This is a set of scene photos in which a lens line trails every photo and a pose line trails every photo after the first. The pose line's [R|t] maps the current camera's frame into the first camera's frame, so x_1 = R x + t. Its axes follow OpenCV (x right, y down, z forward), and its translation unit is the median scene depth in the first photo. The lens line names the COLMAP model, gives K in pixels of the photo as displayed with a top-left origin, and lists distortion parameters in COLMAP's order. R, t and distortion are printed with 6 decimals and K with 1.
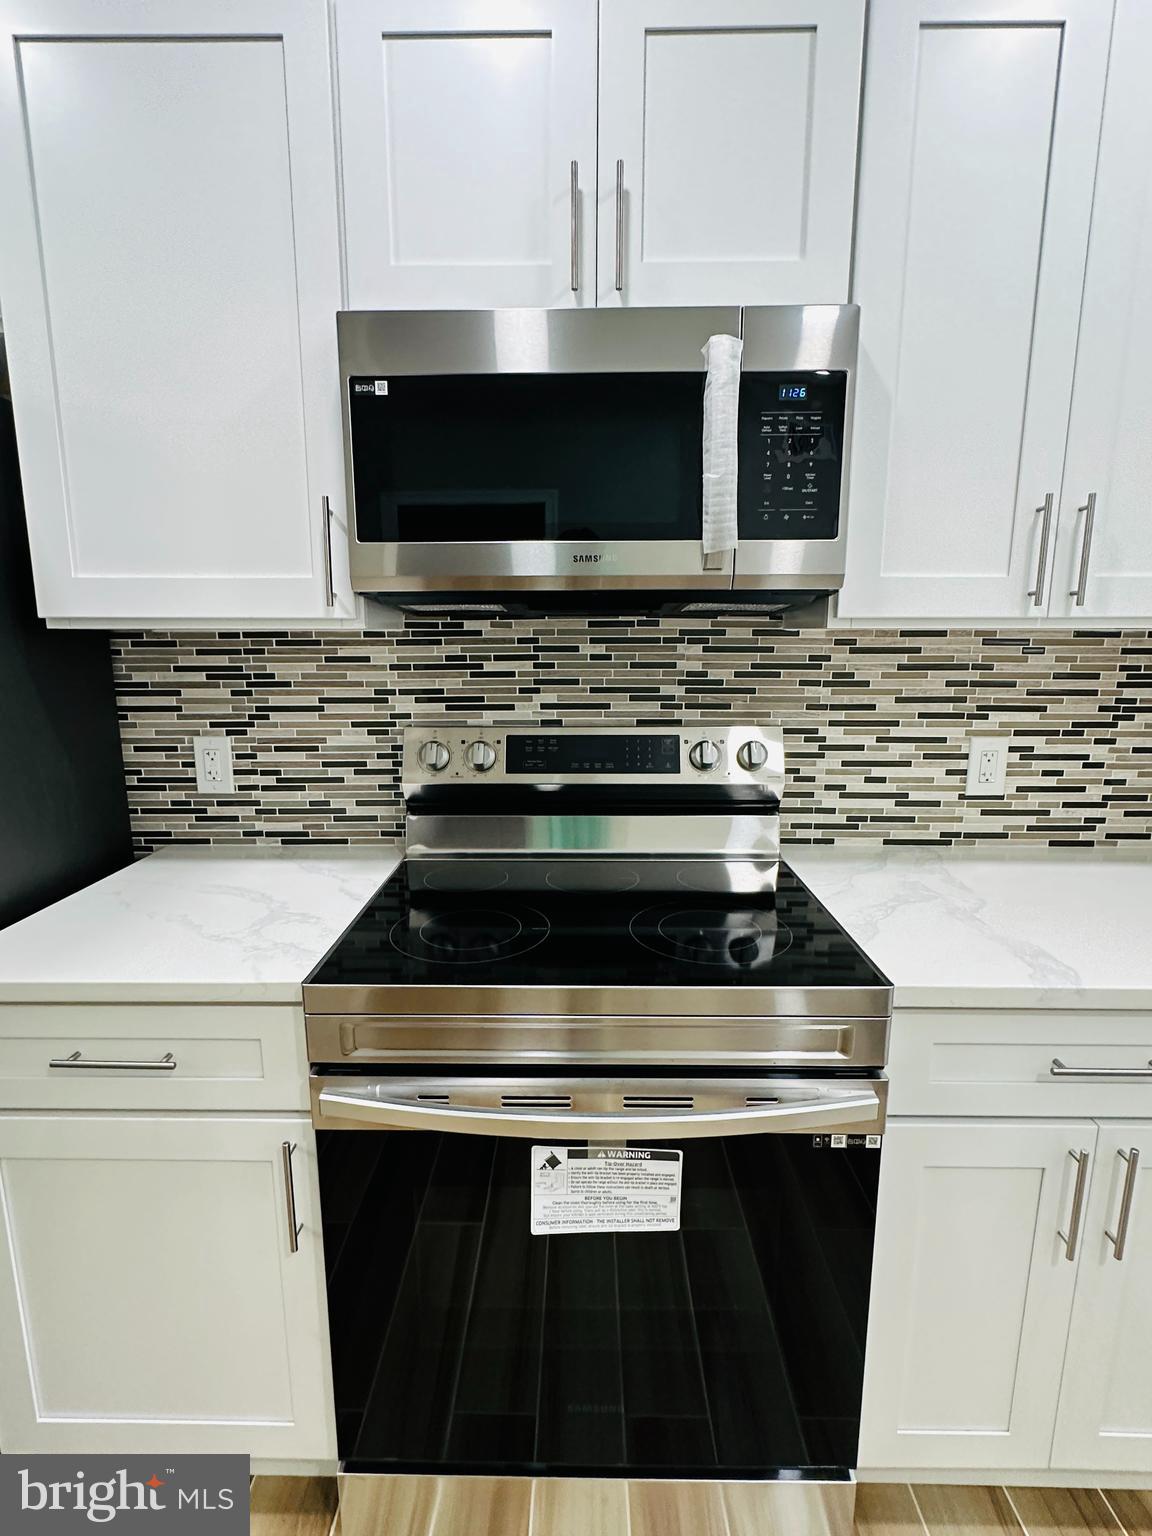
lens RADIAL K [[753.9, 0, 575.9], [0, 753.9, 774.0], [0, 0, 1]] dist [-0.000196, -0.000170]
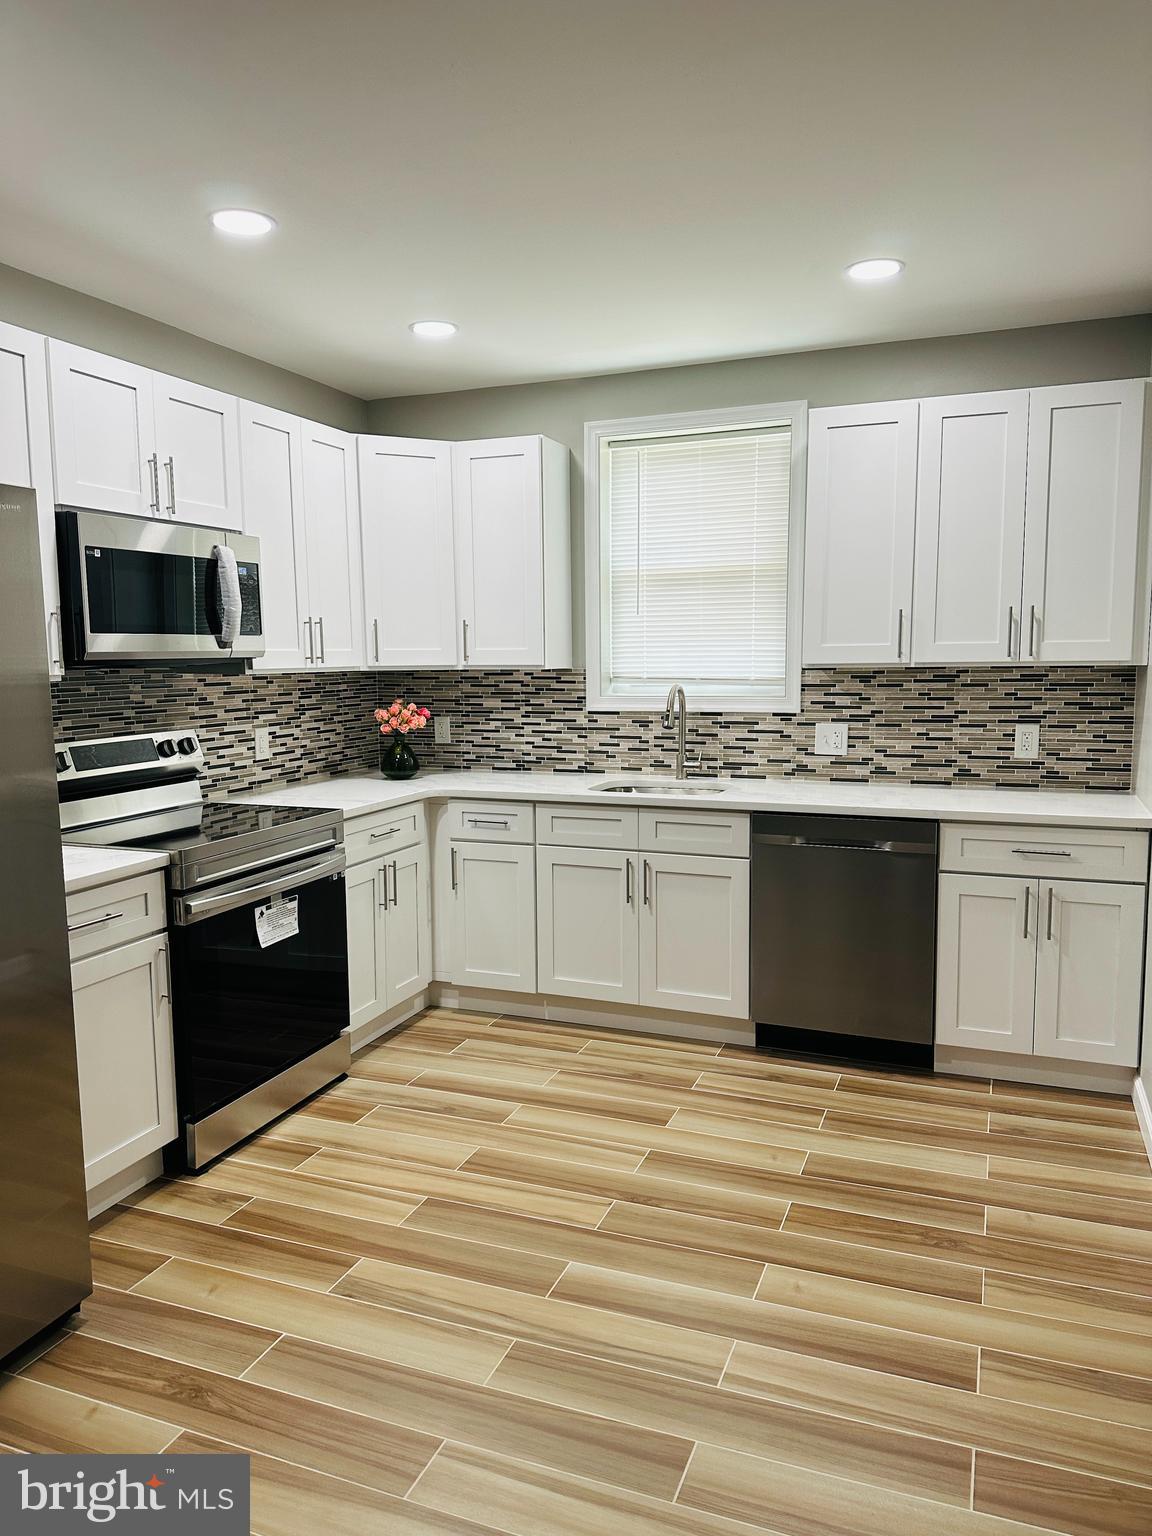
lens RADIAL K [[1082.5, 0, 573.1], [0, 1082.5, 767.5], [0, 0, 1]] dist [0.047294, -0.023432]
pose [[0.362872, -0.103520, 0.926071, -1.698585], [0.185789, 0.981894, 0.036961, 0.092797], [-0.913130, 0.158641, 0.375534, -0.720031]]
